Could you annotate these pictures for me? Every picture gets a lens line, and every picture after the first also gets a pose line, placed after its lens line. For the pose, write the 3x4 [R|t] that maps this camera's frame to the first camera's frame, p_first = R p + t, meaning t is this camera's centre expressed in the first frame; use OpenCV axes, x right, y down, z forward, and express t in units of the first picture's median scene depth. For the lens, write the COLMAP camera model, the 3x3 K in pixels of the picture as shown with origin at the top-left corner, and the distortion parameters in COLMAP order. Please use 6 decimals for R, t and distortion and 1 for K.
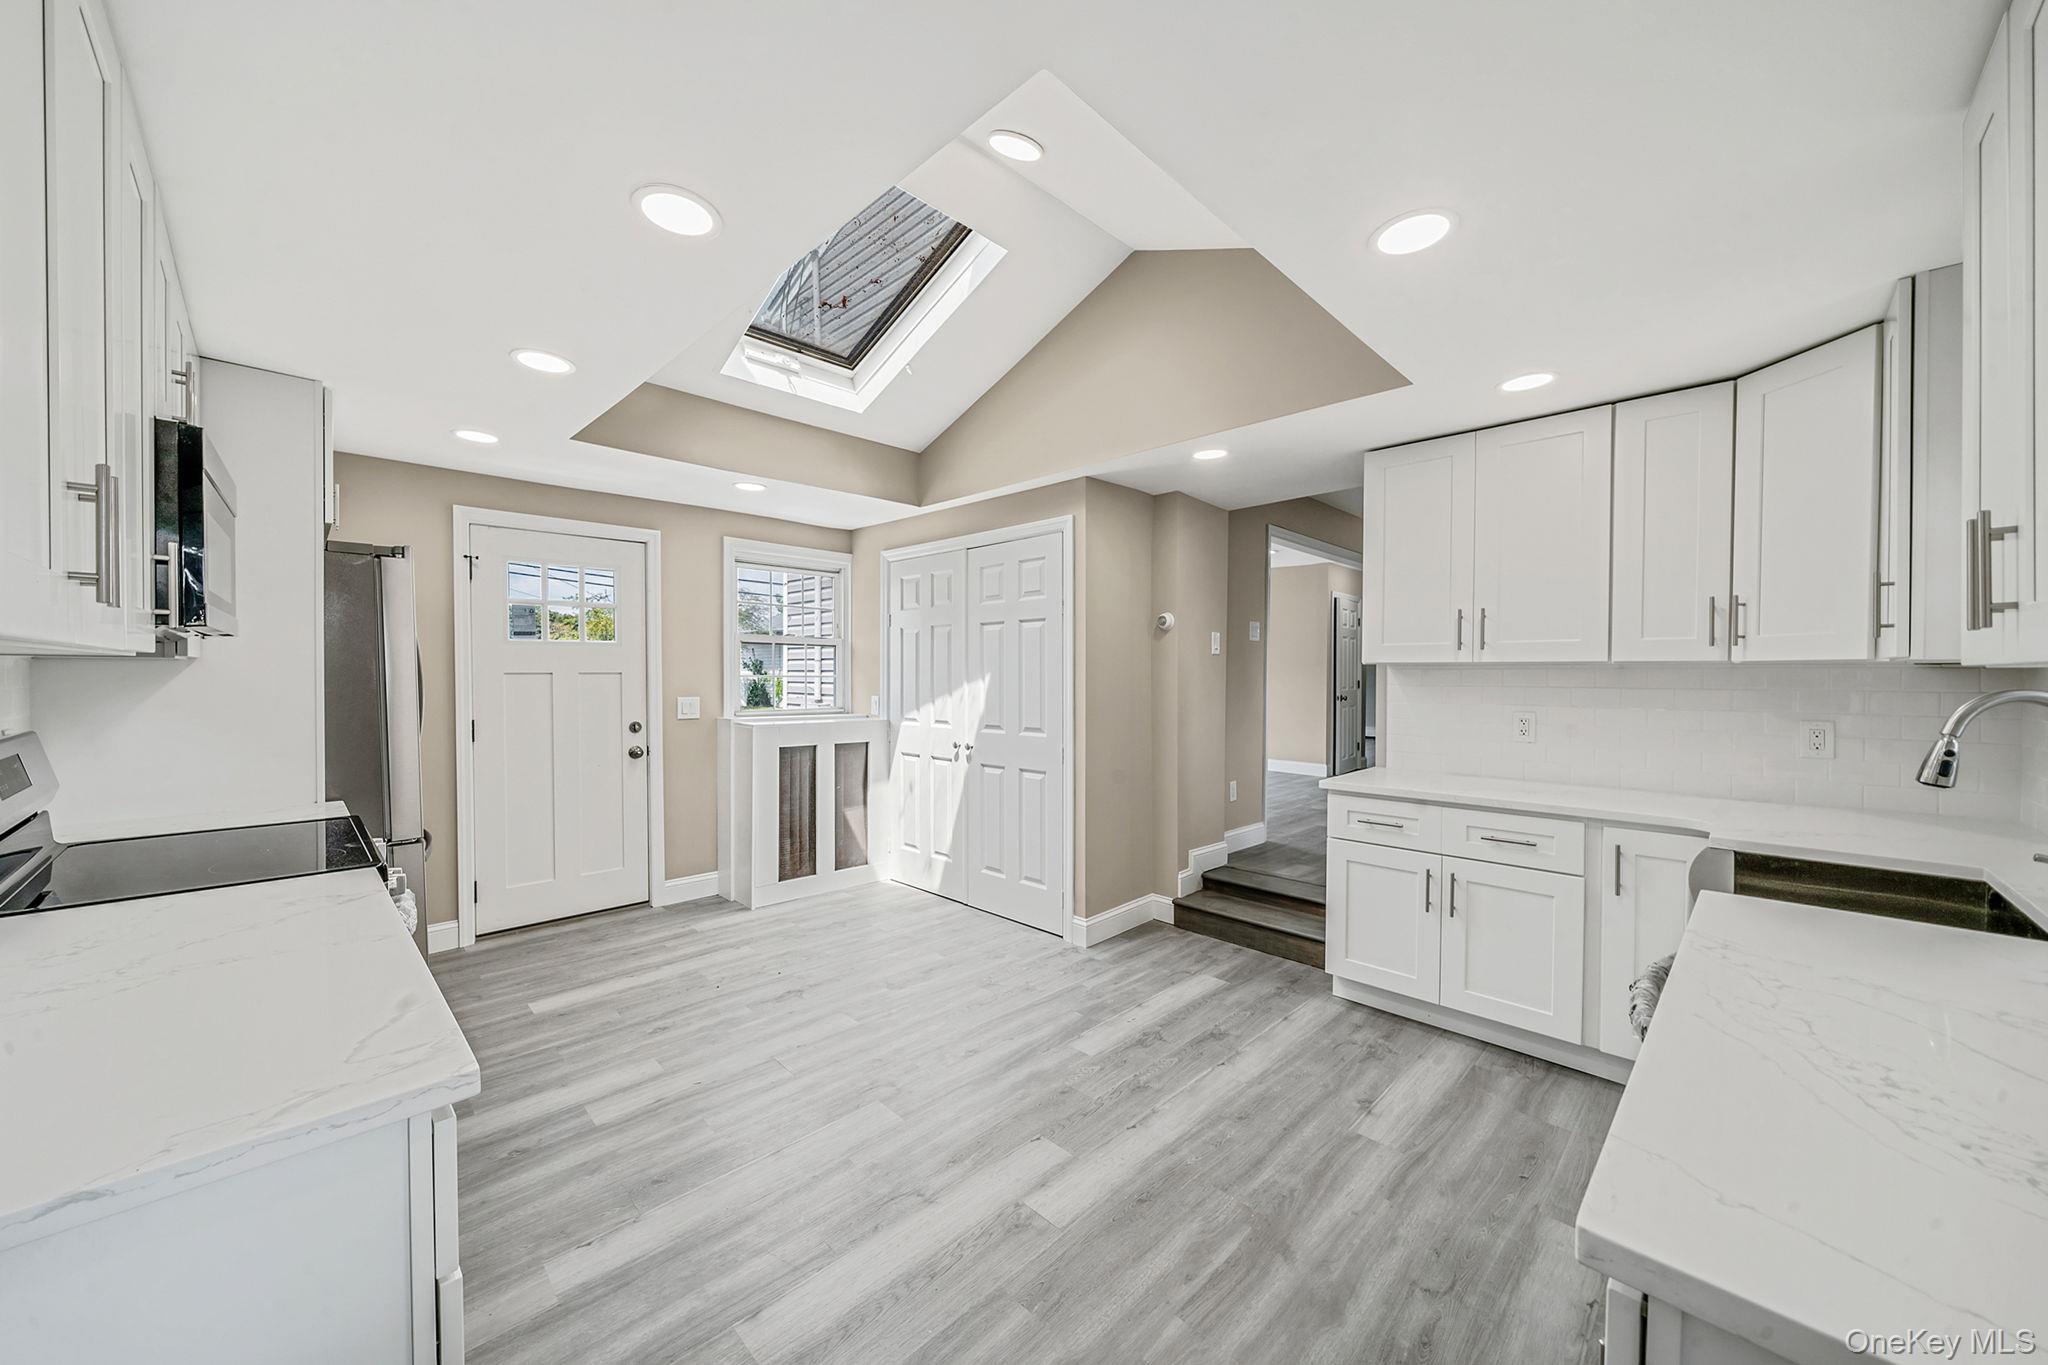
lens RADIAL K [[763.4, 0, 976.4], [0, 763.4, 692.2], [0, 0, 1]] dist [-0.002605, -0.000078]
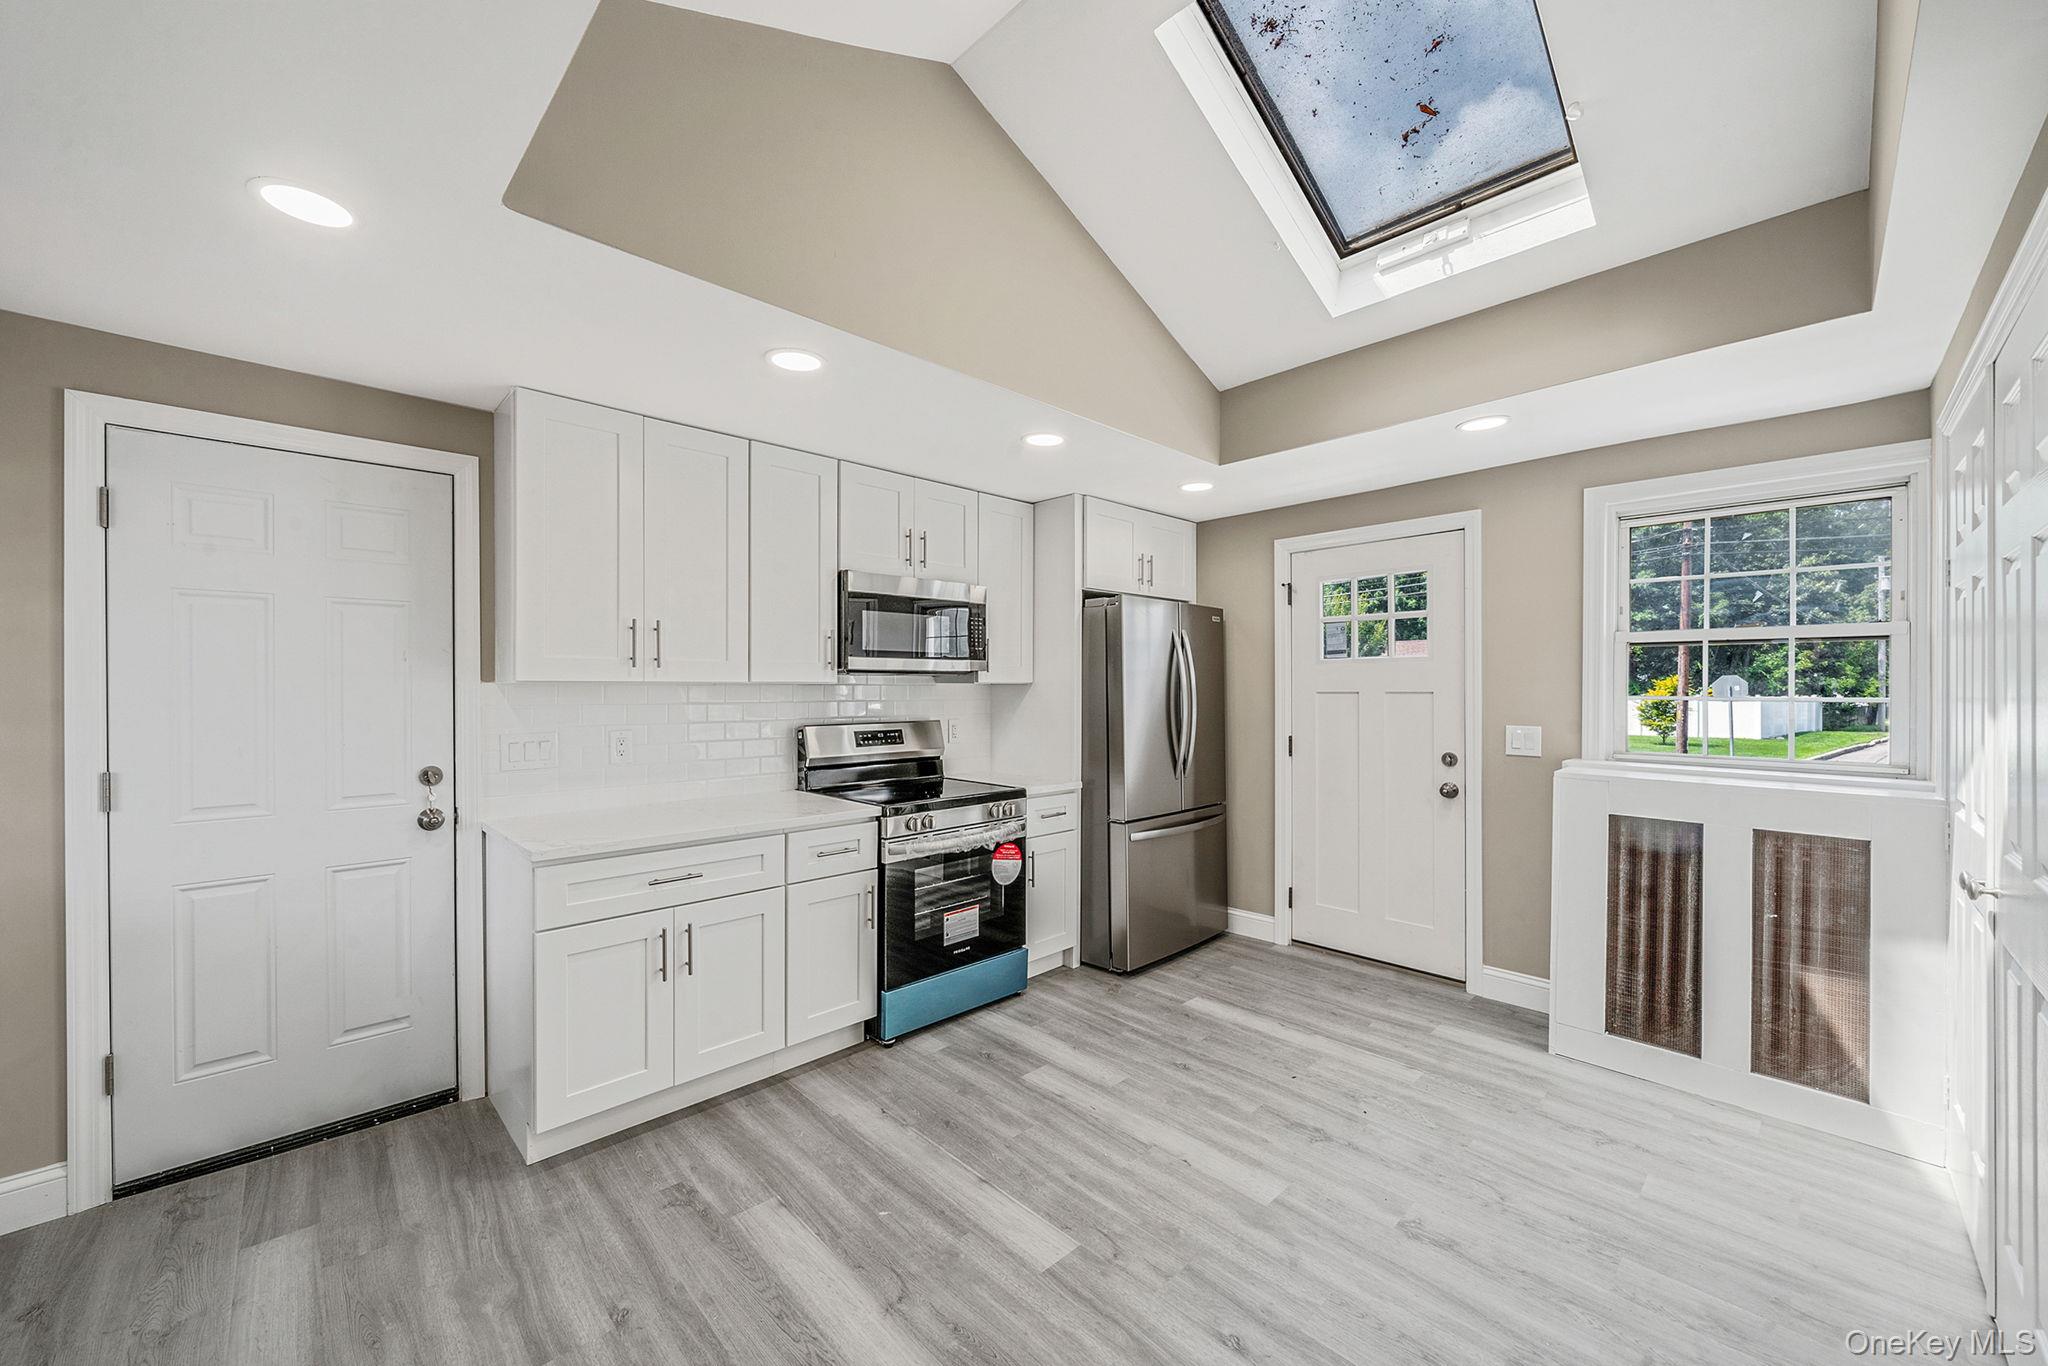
lens RADIAL K [[763.4, 0, 976.4], [0, 763.4, 692.7], [0, 0, 1]] dist [-0.002605, -0.000078]
pose [[-0.016880, 0.003957, -0.999850, 0.479170], [-0.026560, 0.999638, 0.004404, -0.019322], [0.999505, 0.026630, -0.016769, 0.661612]]
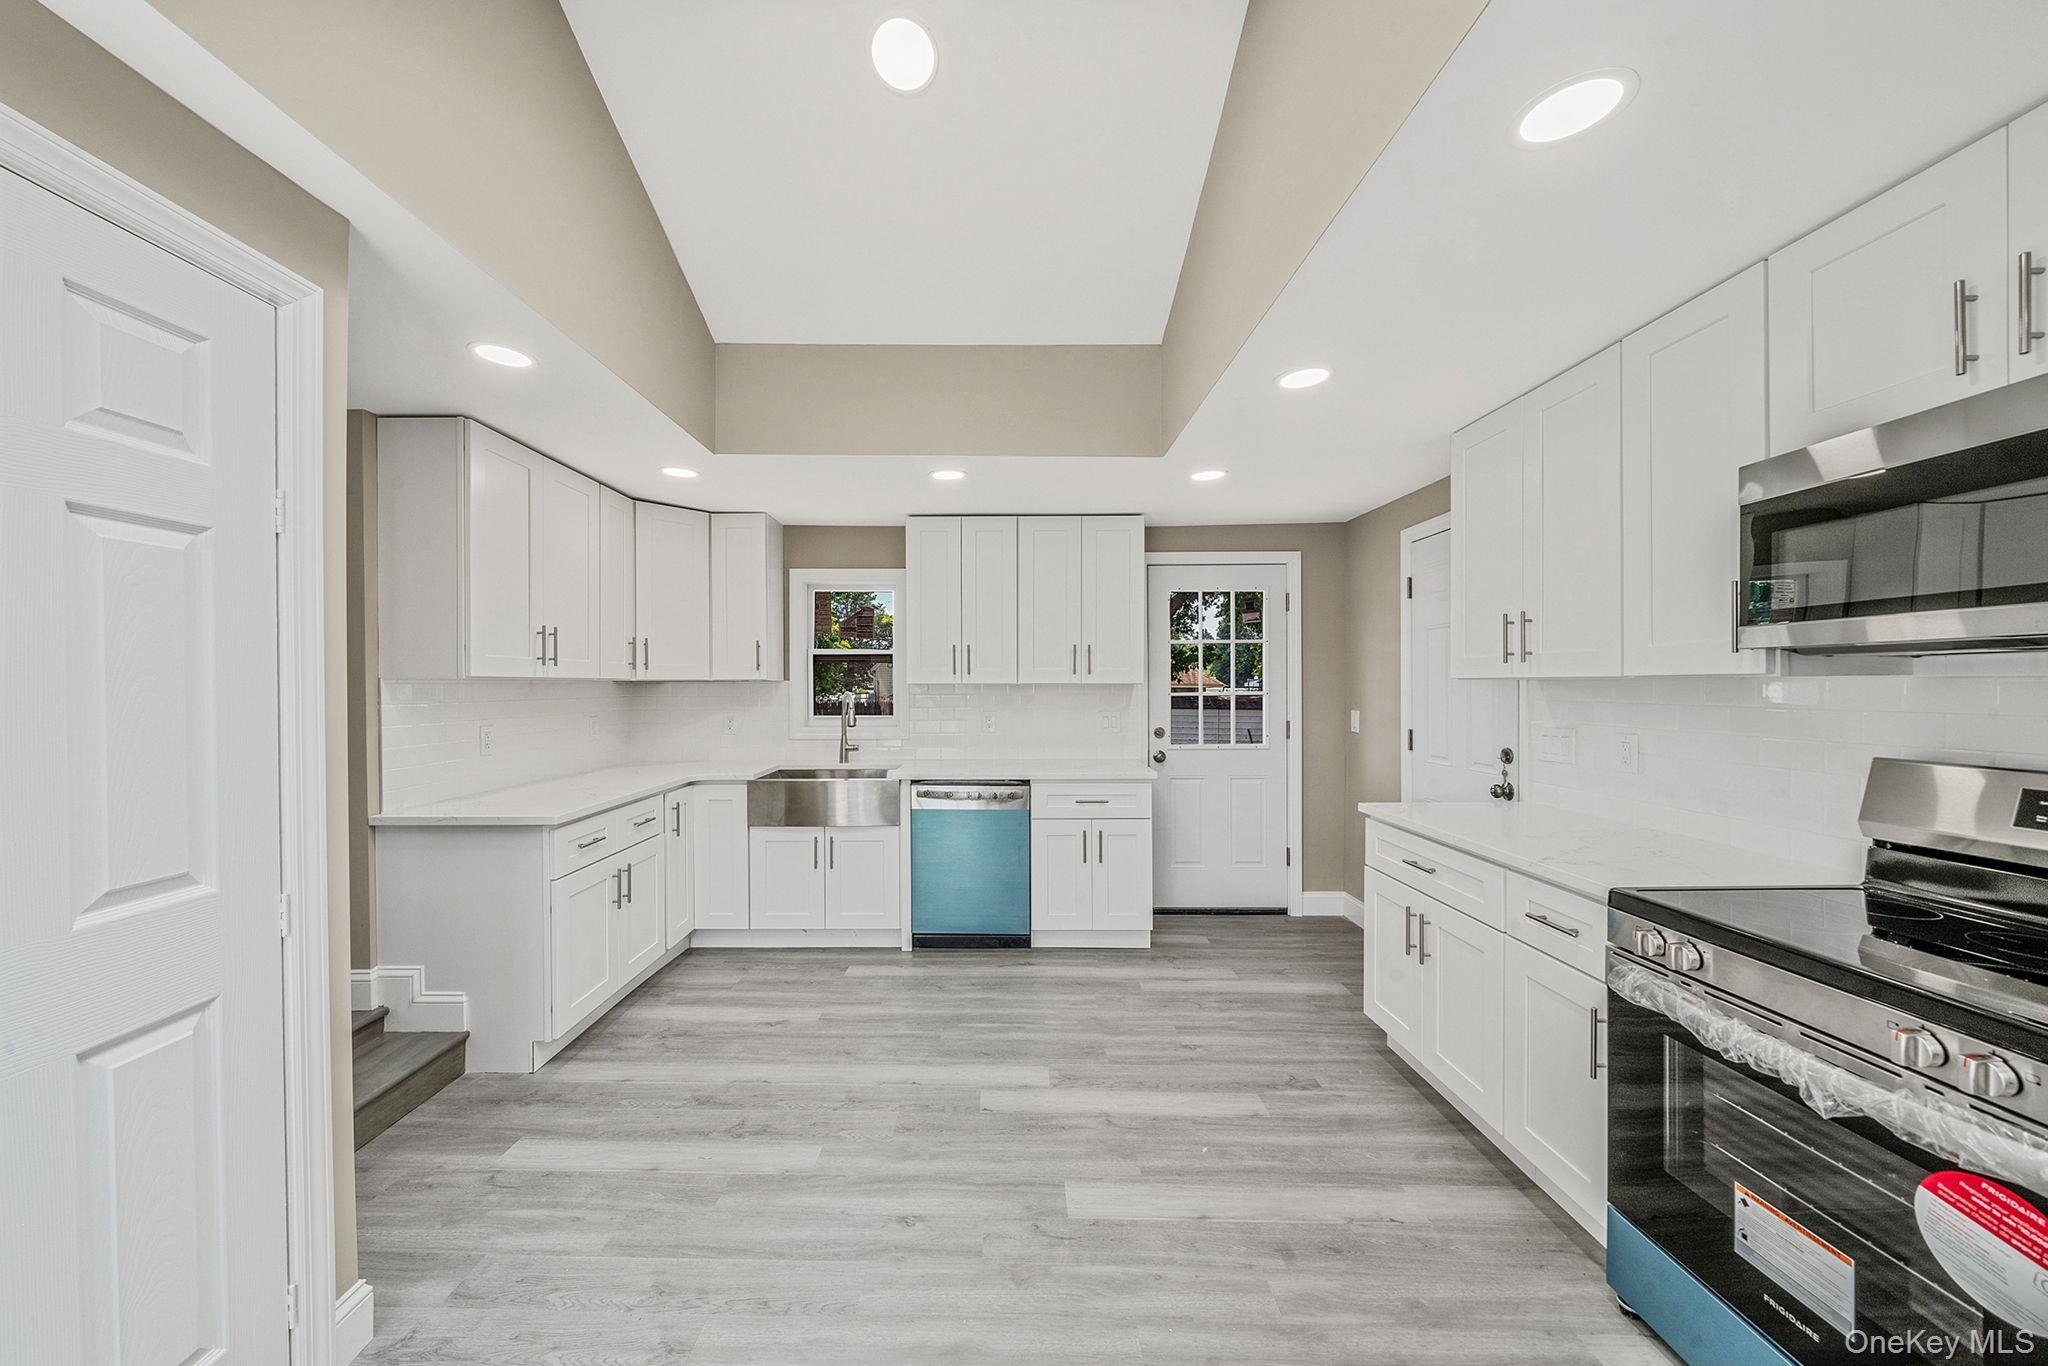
lens RADIAL K [[730.3, 0, 1024.0], [0, 730.3, 683.0], [0, 0, 1]] dist [0.000026, 0.000006]
pose [[-0.755010, -0.000223, 0.655713, -0.446632], [0.018890, 0.999577, 0.022090, -0.038163], [-0.655441, 0.029065, -0.754687, 1.186872]]
